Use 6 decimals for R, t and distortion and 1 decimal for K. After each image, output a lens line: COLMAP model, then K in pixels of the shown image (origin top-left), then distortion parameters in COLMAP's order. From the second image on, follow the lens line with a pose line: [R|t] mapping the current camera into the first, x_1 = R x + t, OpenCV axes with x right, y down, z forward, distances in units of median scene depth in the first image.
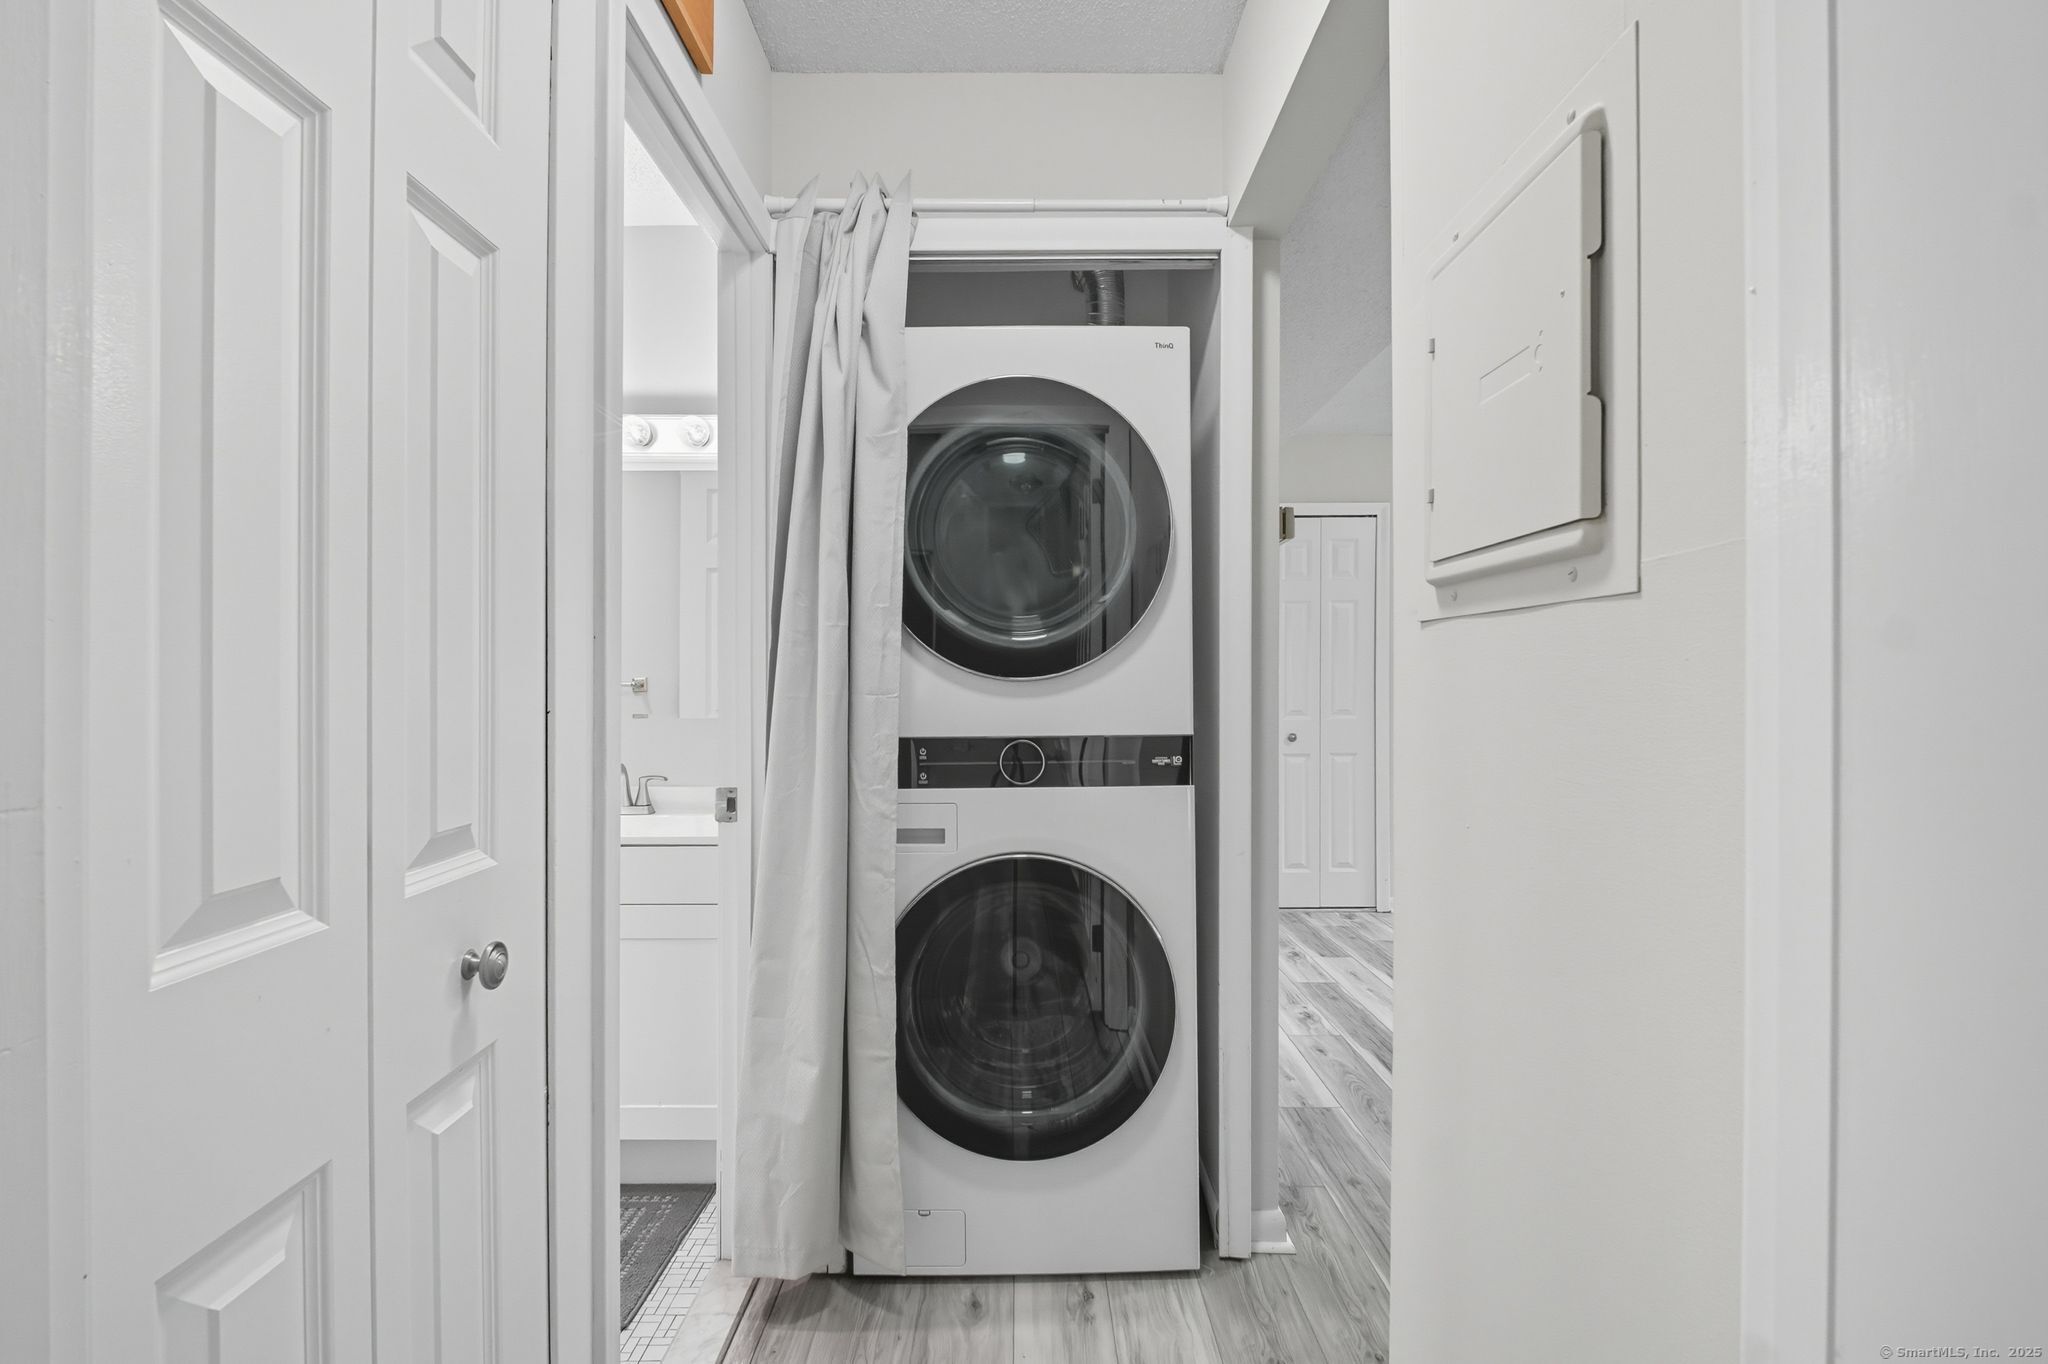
lens RADIAL K [[947.7, 0, 1003.1], [0, 947.7, 675.5], [0, 0, 1]] dist [-0.007077, -0.004790]
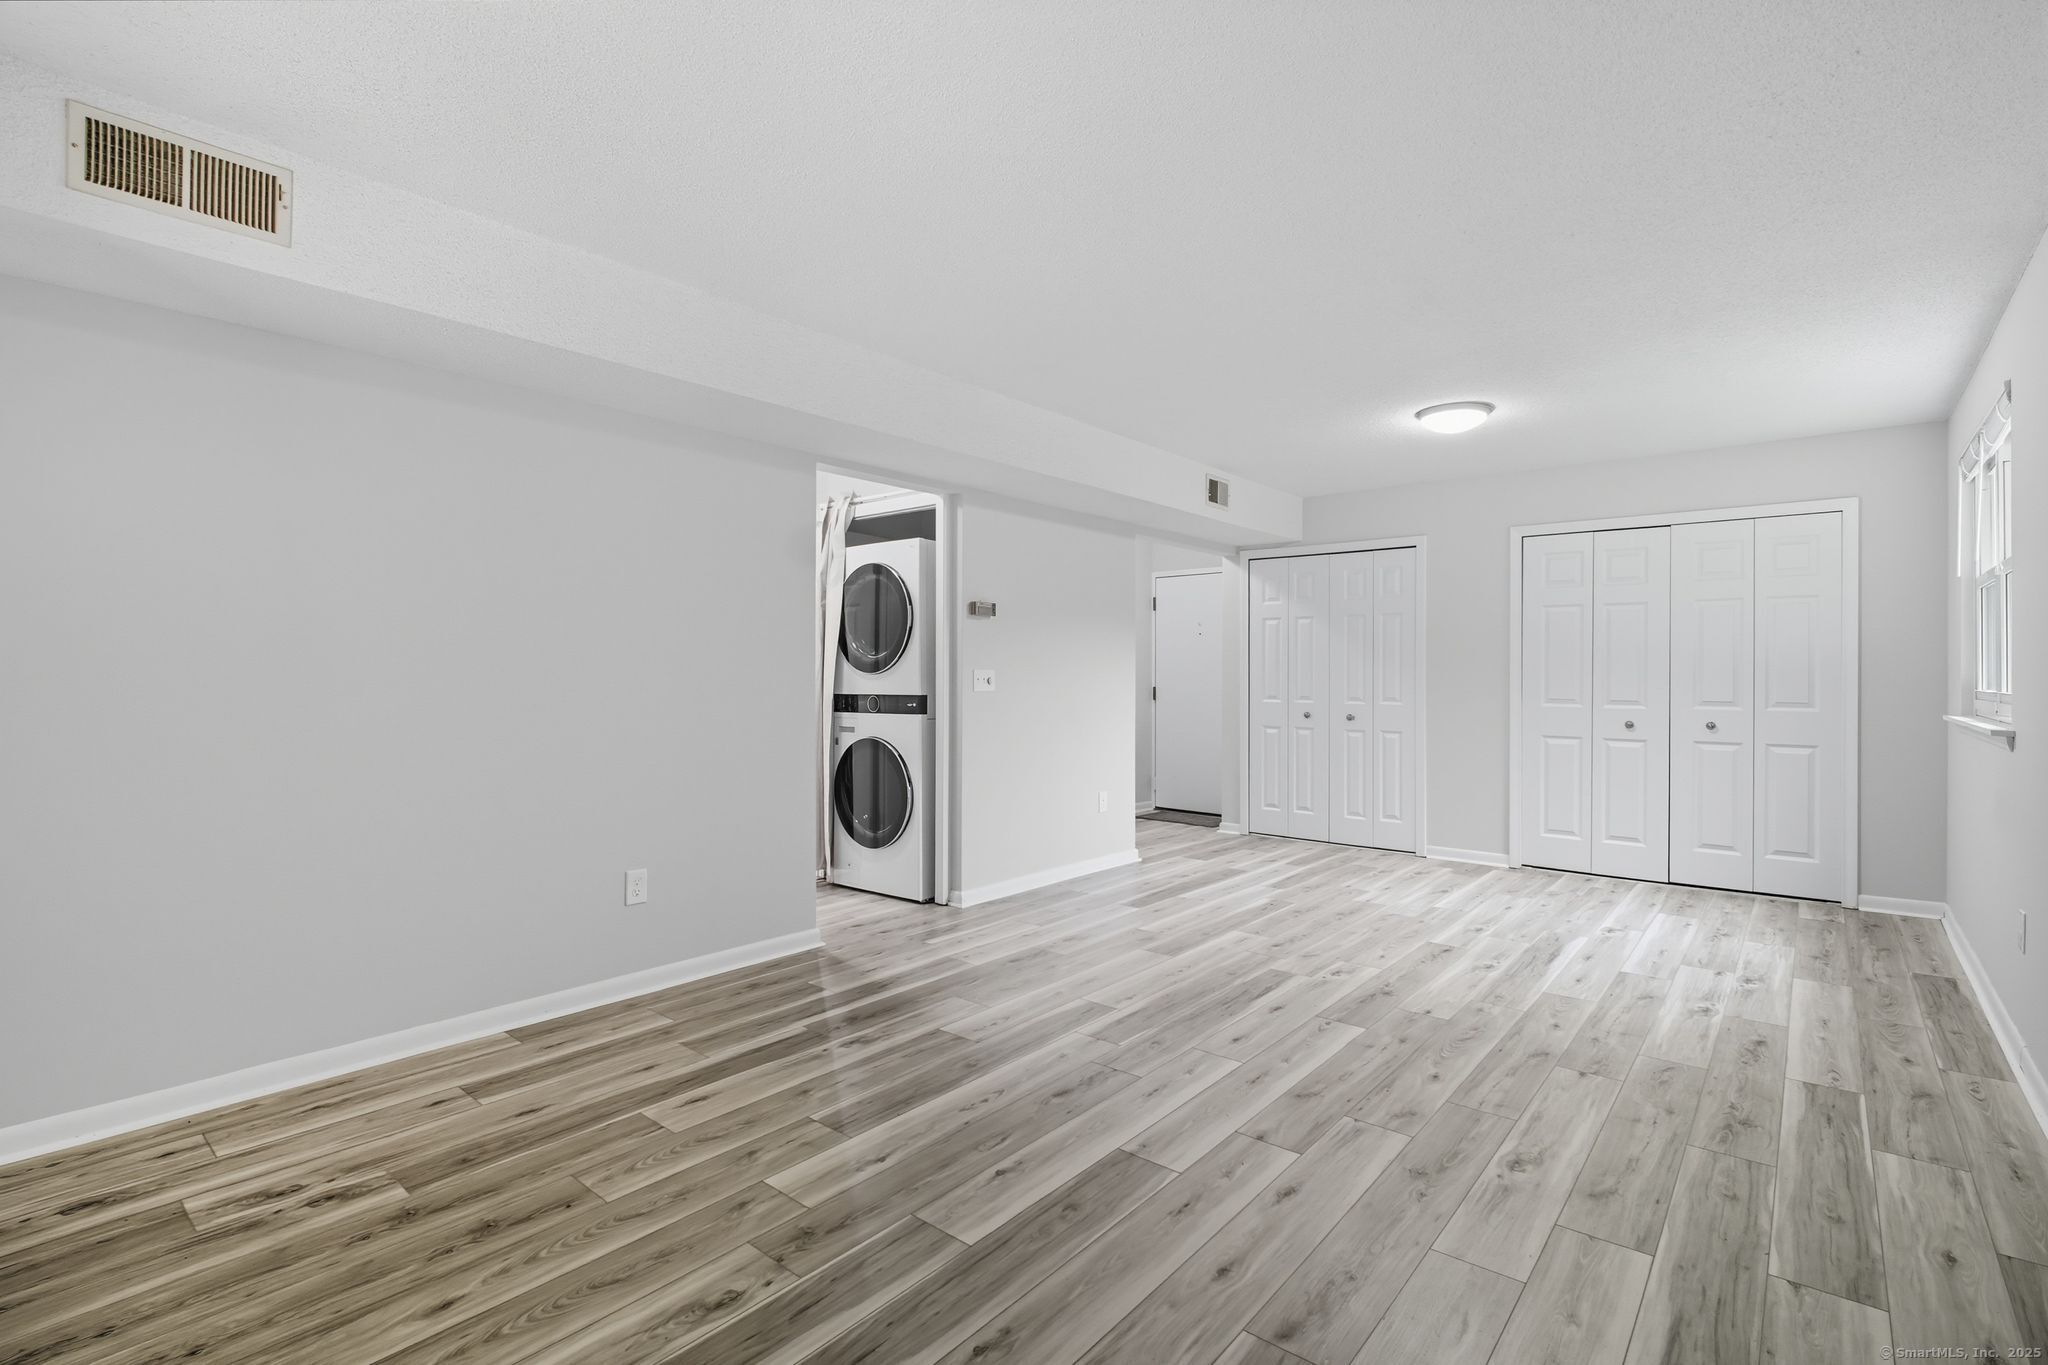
lens RADIAL K [[947.7, 0, 1012.4], [0, 947.7, 675.8], [0, 0, 1]] dist [-0.007077, -0.004790]
pose [[0.776388, 0.003098, -0.630248, 2.024403], [0.002479, 0.999965, 0.007969, -0.010483], [0.630251, -0.007749, 0.776353, -0.856109]]
